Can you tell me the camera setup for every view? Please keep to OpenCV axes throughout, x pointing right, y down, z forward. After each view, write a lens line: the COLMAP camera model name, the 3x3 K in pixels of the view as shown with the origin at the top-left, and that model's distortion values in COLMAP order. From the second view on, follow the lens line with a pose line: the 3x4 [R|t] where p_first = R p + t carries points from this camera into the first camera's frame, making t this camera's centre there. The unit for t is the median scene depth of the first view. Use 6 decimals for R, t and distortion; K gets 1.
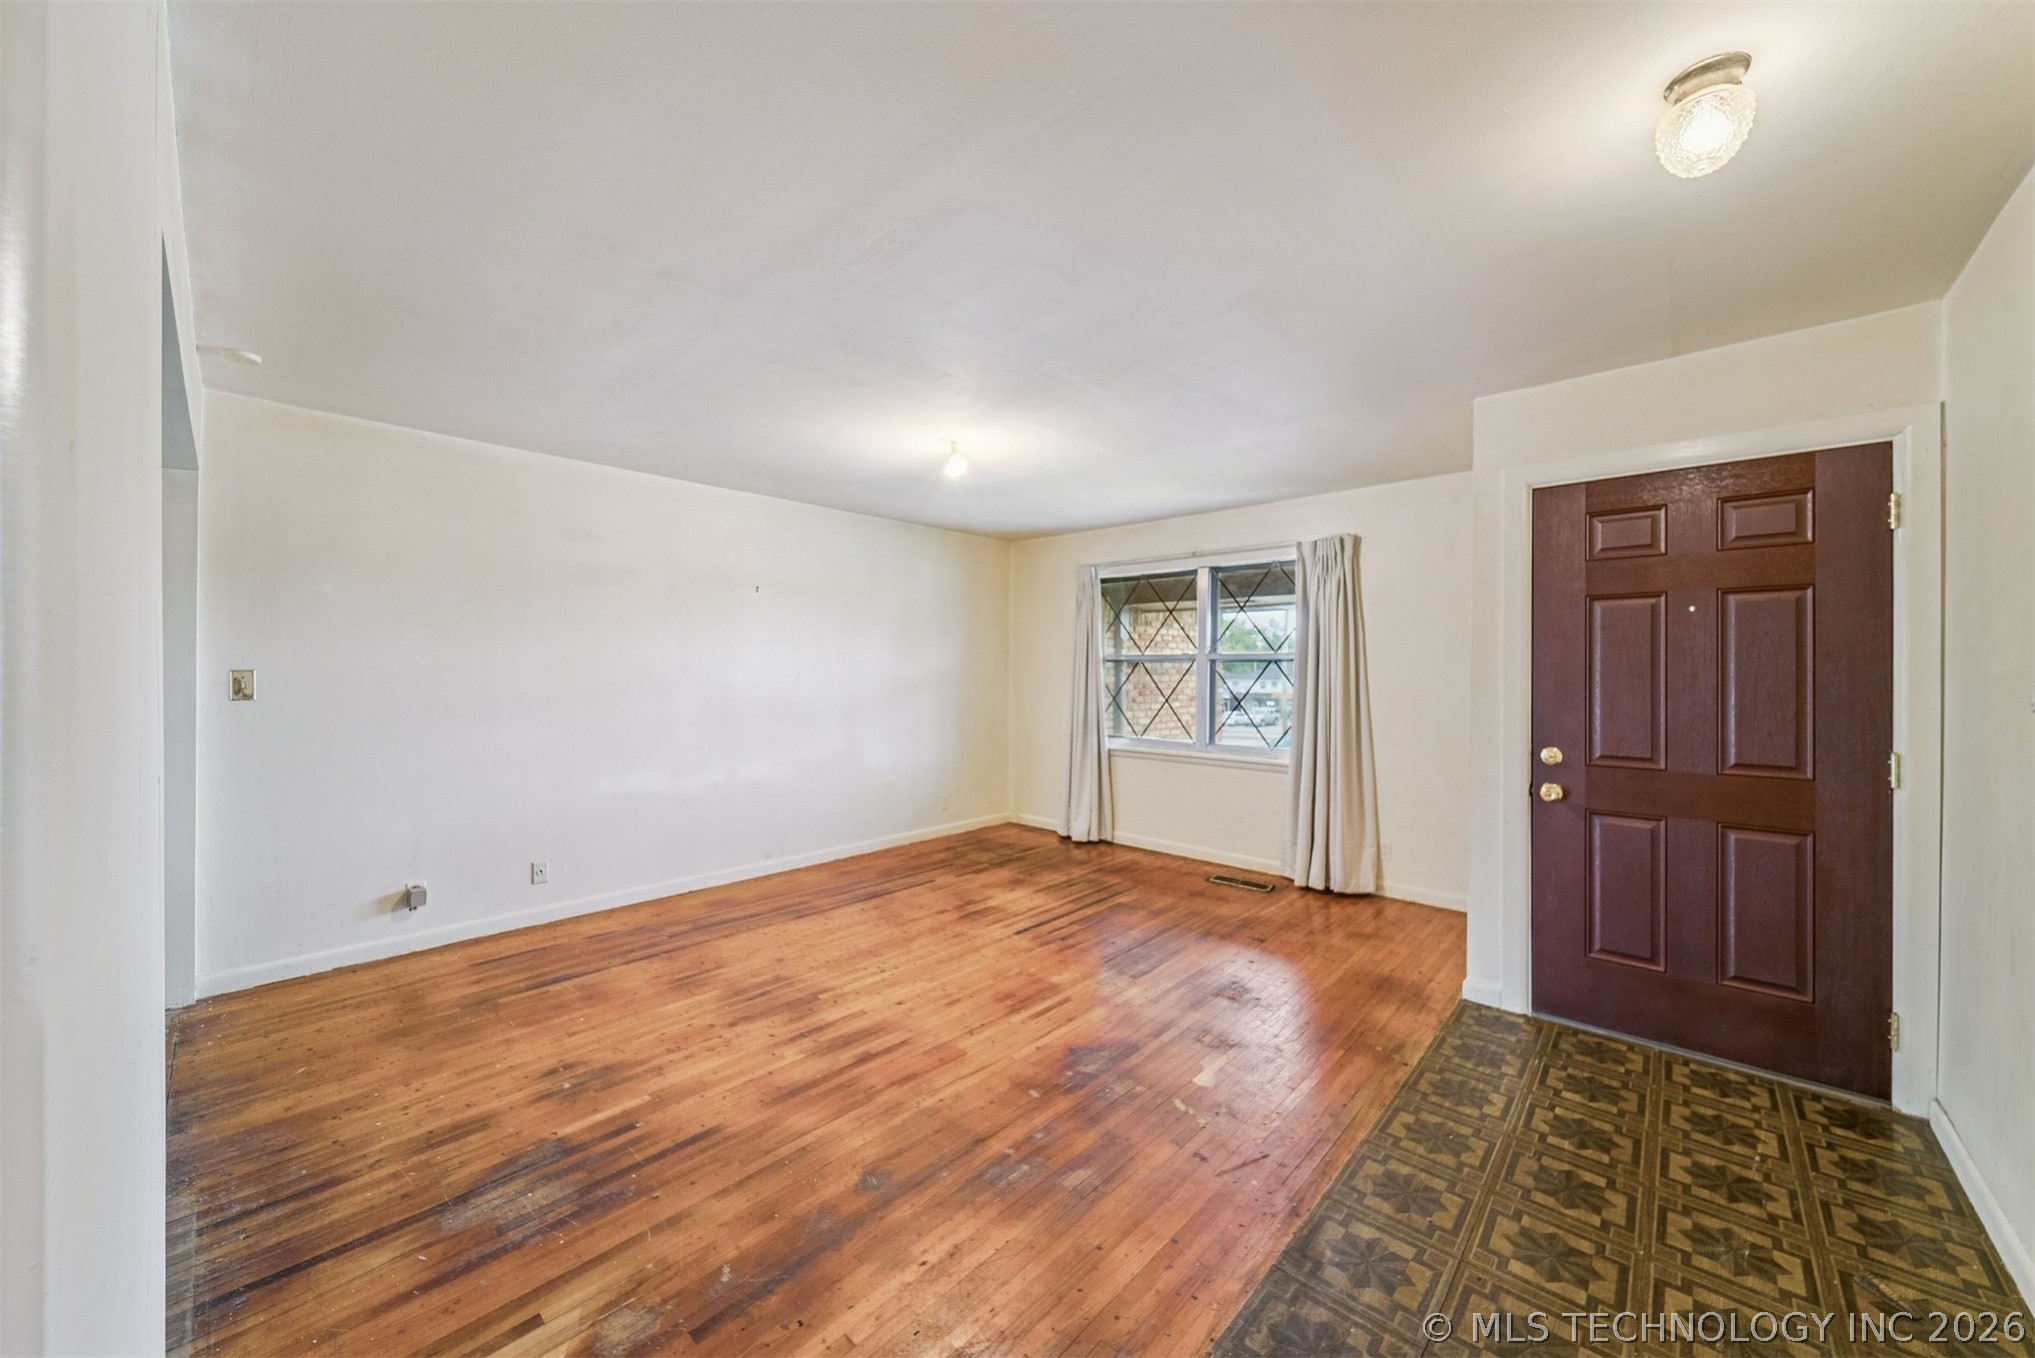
lens RADIAL K [[726.9, 0, 1021.3], [0, 726.9, 668.5], [0, 0, 1]] dist [-0.000159, -0.001412]
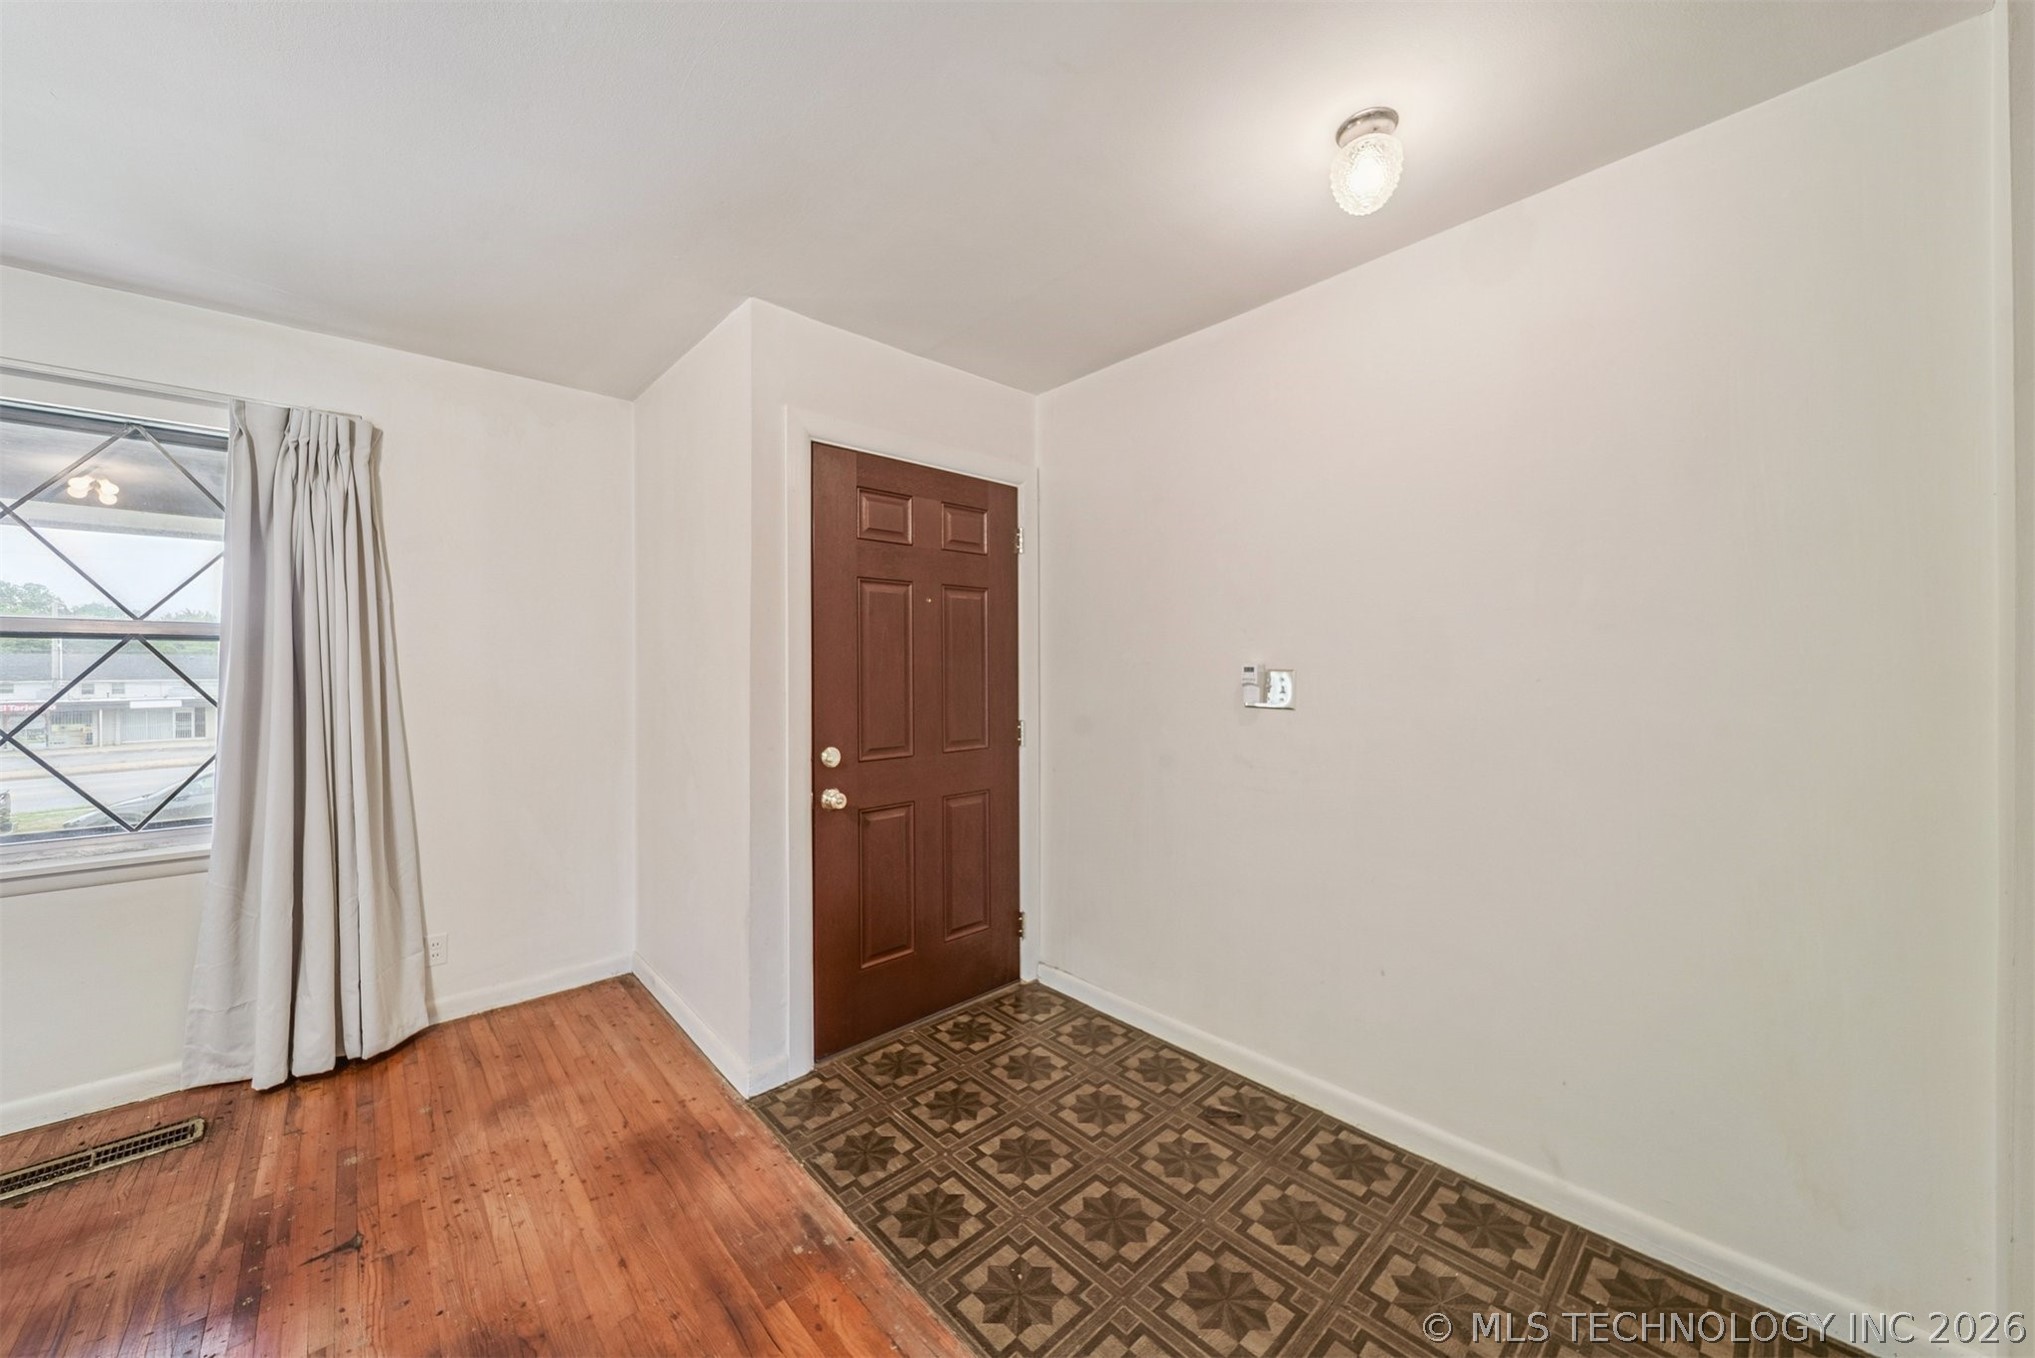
lens RADIAL K [[726.9, 0, 1021.3], [0, 726.9, 668.5], [0, 0, 1]] dist [-0.000159, -0.001412]
pose [[0.083081, -0.009905, 0.996494, -0.118038], [-0.001892, 0.999947, 0.010097, 0.005872], [-0.996541, -0.002724, 0.083058, 0.732816]]
